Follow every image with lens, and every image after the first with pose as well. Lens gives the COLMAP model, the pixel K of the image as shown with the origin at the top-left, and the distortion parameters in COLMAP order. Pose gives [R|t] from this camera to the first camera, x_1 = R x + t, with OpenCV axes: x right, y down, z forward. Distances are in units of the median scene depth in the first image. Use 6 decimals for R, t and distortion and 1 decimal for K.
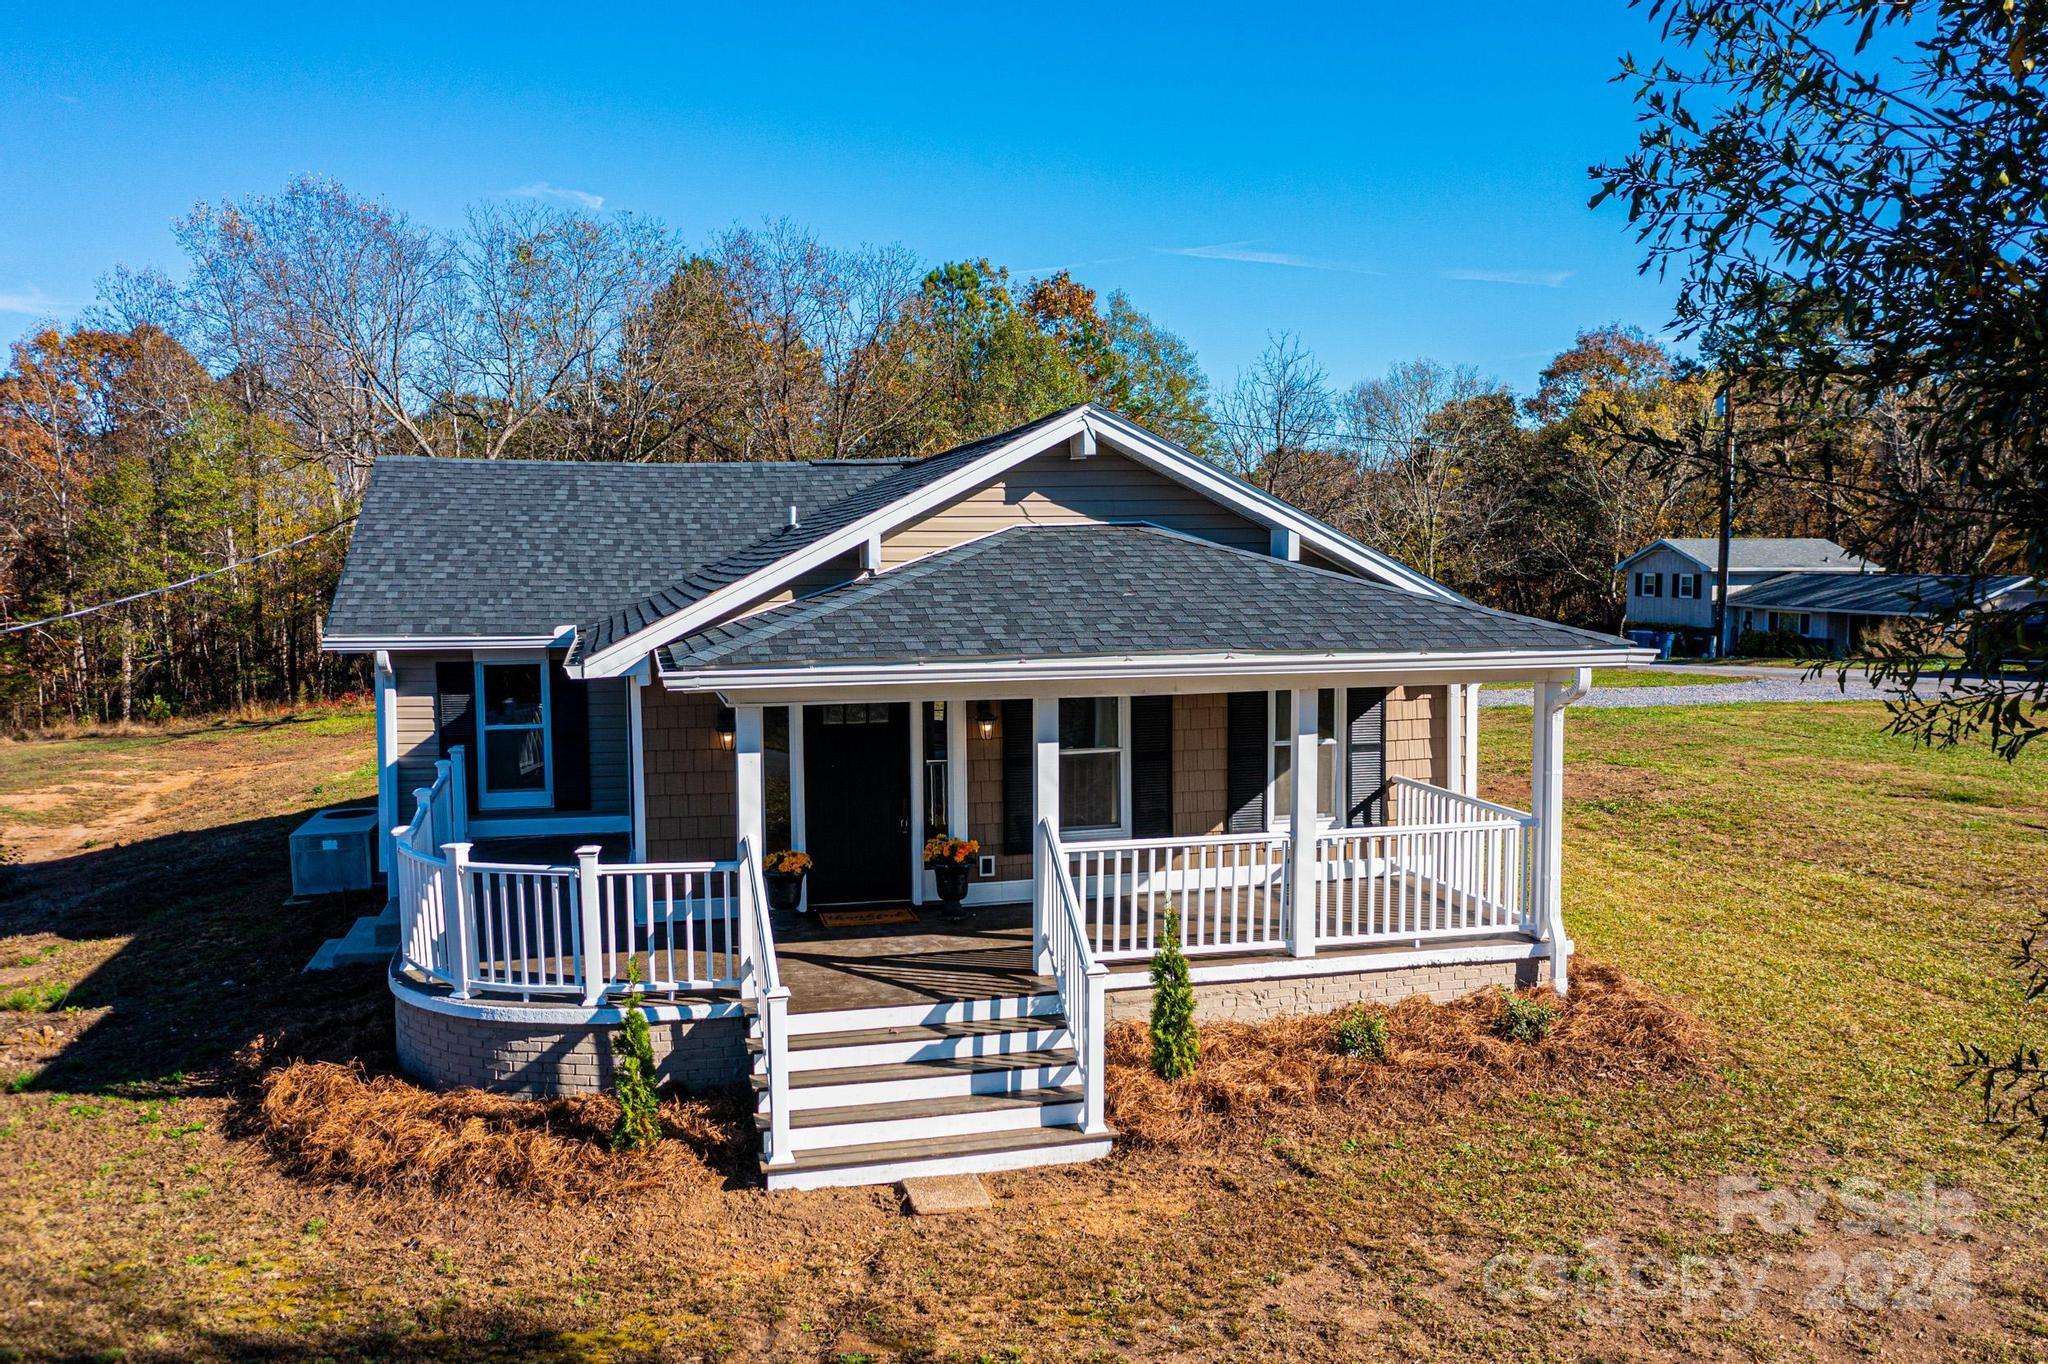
lens RADIAL K [[1602.8, 0, 1024.0], [0, 1602.8, 682.0], [0, 0, 1]] dist [-0.032316, 0.049387]
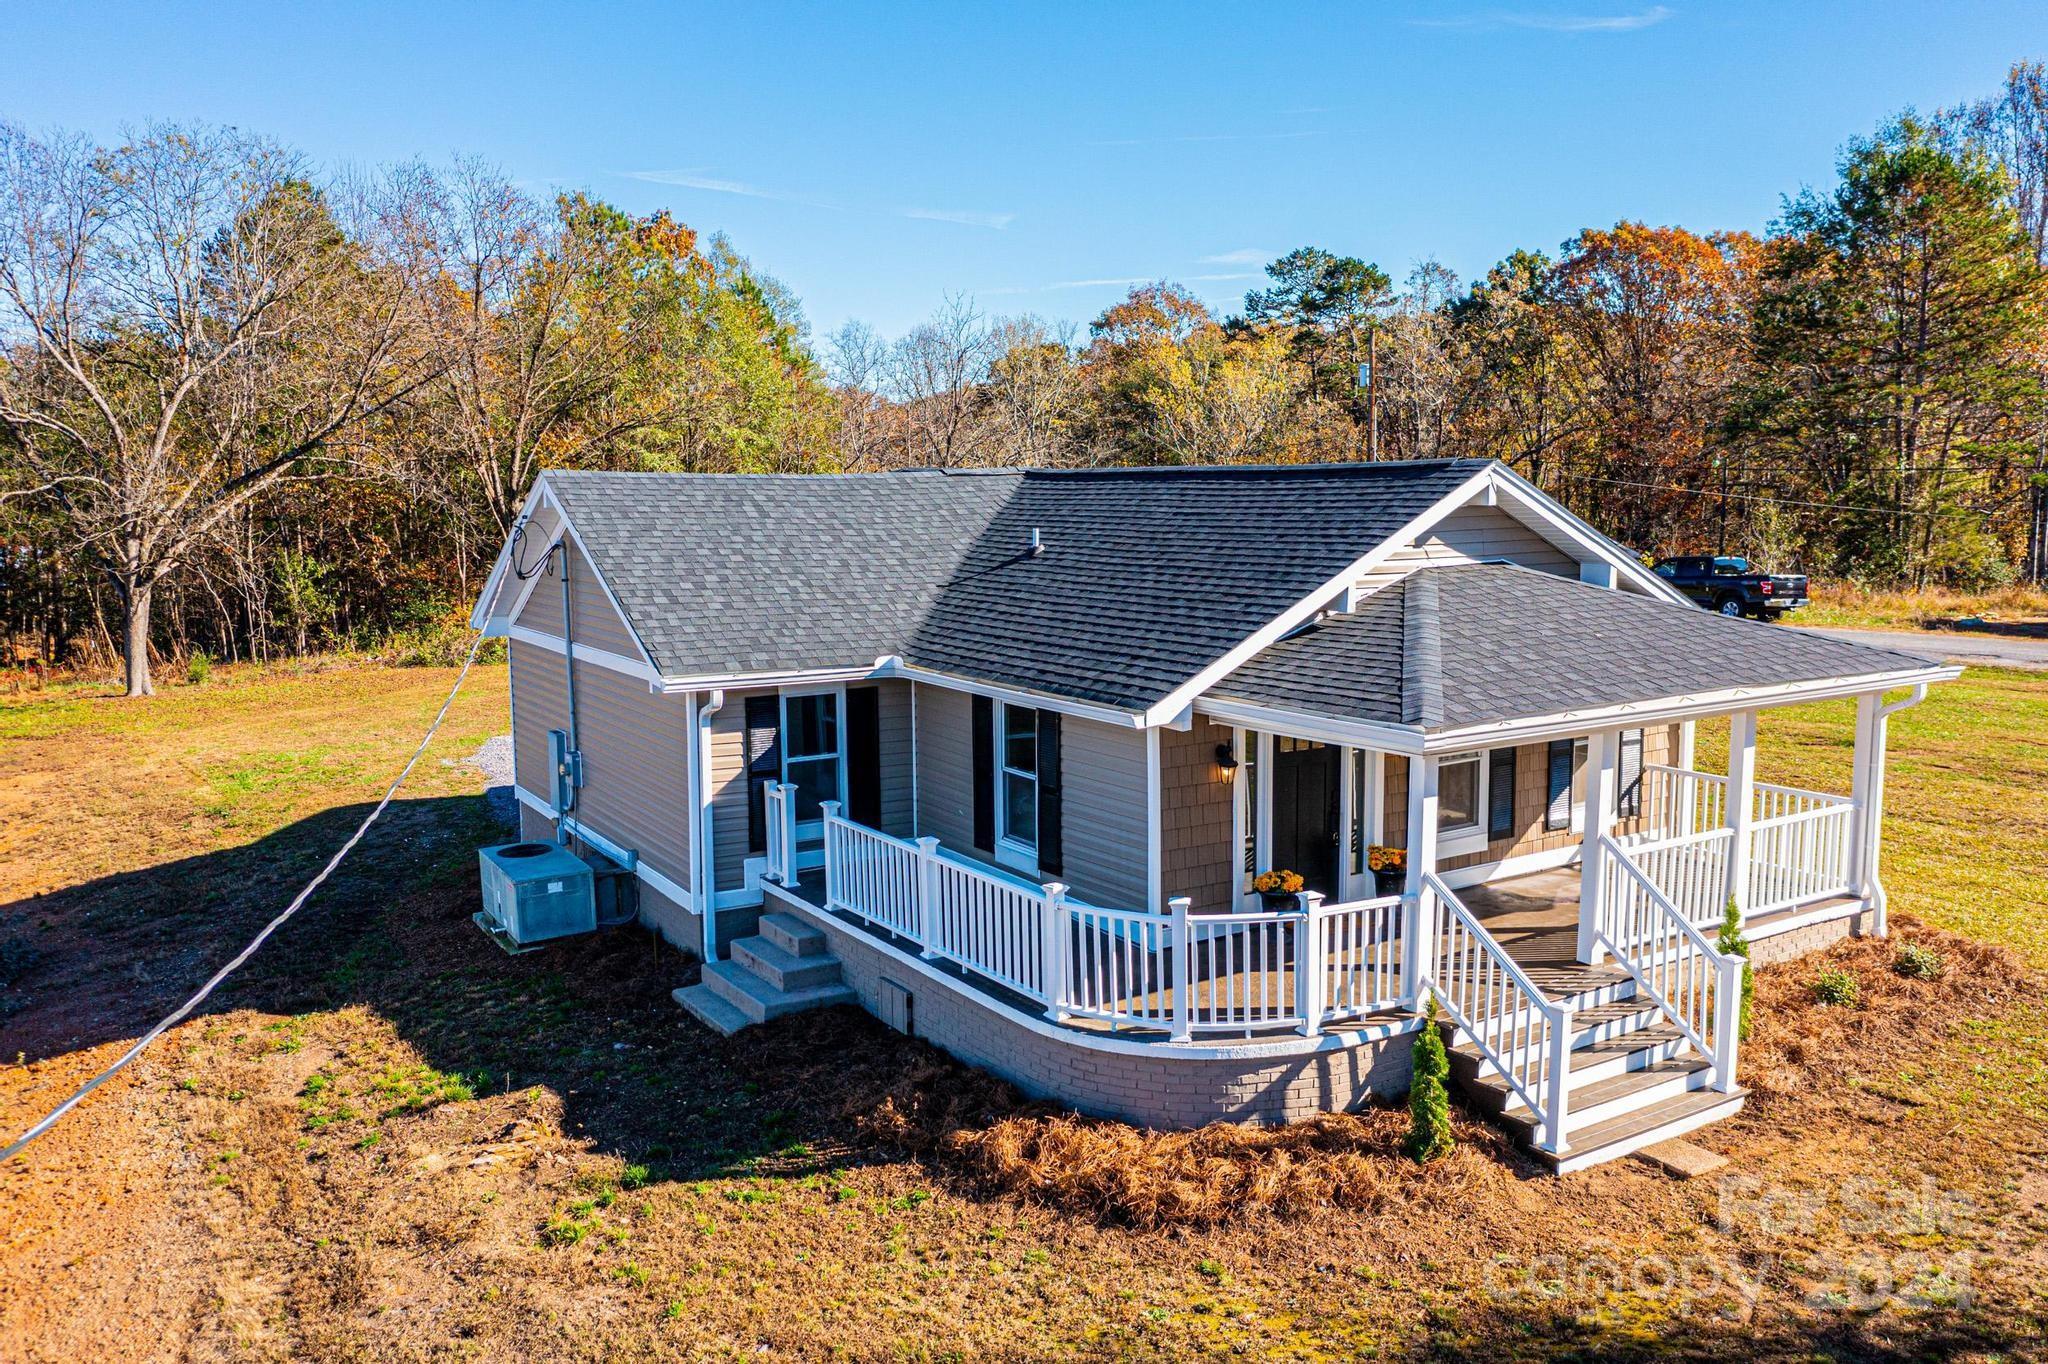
lens RADIAL K [[1602.8, 0, 1024.0], [0, 1602.8, 682.0], [0, 0, 1]] dist [-0.032316, 0.049387]
pose [[0.946761, -0.040270, 0.319409, -0.792821], [0.026401, 0.998516, 0.047635, -0.097657], [-0.320853, -0.036666, 0.946419, 0.026835]]
